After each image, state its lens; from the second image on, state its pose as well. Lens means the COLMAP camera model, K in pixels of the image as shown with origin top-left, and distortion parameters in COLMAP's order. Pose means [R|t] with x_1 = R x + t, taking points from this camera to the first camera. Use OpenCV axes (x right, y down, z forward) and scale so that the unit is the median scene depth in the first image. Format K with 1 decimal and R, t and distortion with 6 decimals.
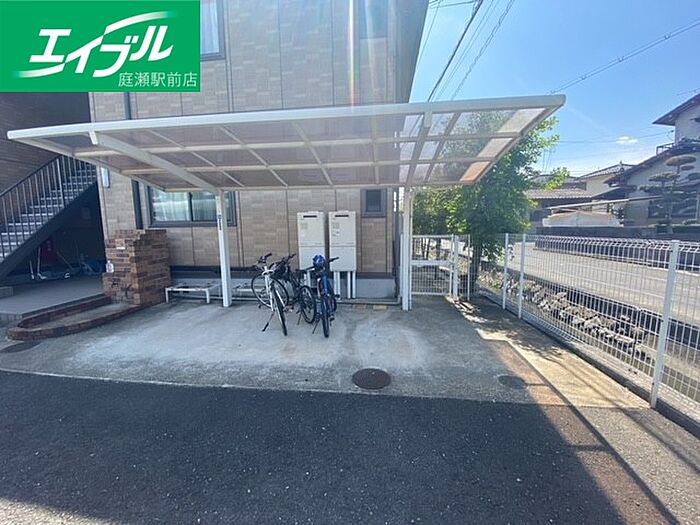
lens RADIAL K [[281.4, 0, 349.5], [0, 281.4, 261.4], [0, 0, 1]] dist [0.022707, -0.019664]
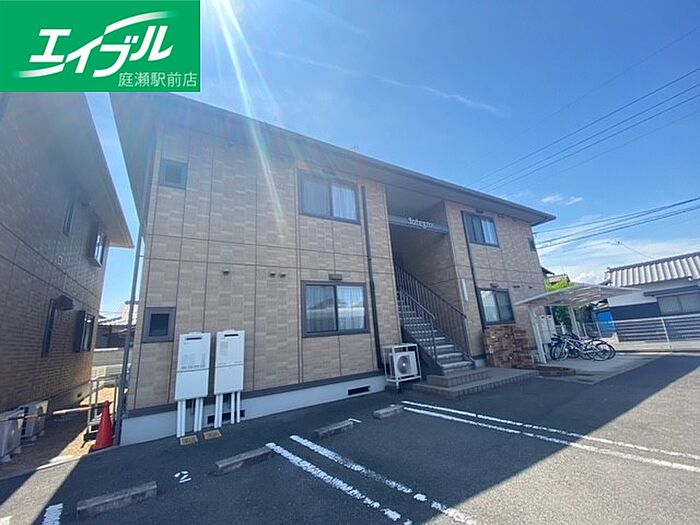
lens RADIAL K [[246.5, 0, 331.3], [0, 246.5, 282.0], [0, 0, 1]] dist [0.016599, -0.011548]
pose [[0.836472, 0.076515, 0.542642, -2.737270], [0.126965, 0.936204, -0.327722, 0.008240], [-0.533100, 0.343026, 0.773394, 0.312921]]
